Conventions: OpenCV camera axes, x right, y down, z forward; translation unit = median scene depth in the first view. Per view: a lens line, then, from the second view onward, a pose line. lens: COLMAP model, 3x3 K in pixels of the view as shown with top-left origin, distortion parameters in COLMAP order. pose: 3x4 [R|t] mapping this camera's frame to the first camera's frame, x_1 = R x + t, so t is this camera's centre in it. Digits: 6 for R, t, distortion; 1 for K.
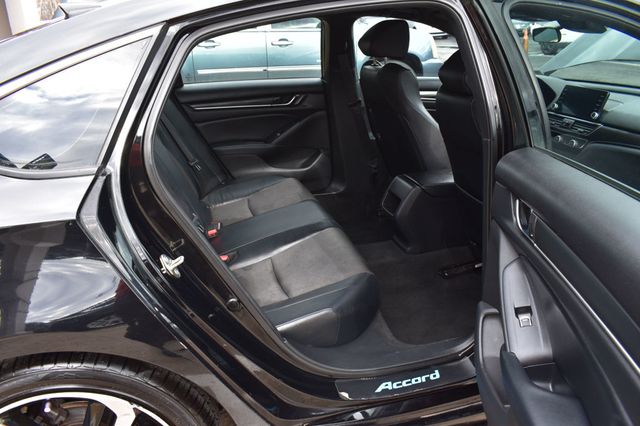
lens RADIAL K [[500.2, 0, 317.9], [0, 500.2, 213.5], [0, 0, 1]] dist [-0.090066, 0.008388]
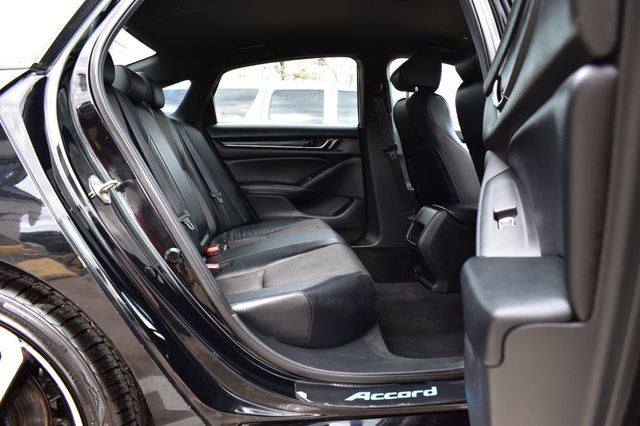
lens RADIAL K [[500.2, 0, 321.8], [0, 500.2, 212.3], [0, 0, 1]] dist [-0.090066, 0.008388]
pose [[0.987408, 0.040578, -0.152901, 0.155603], [-0.077486, 0.966715, -0.243840, 0.228109], [0.137917, 0.252618, 0.957686, 0.164624]]
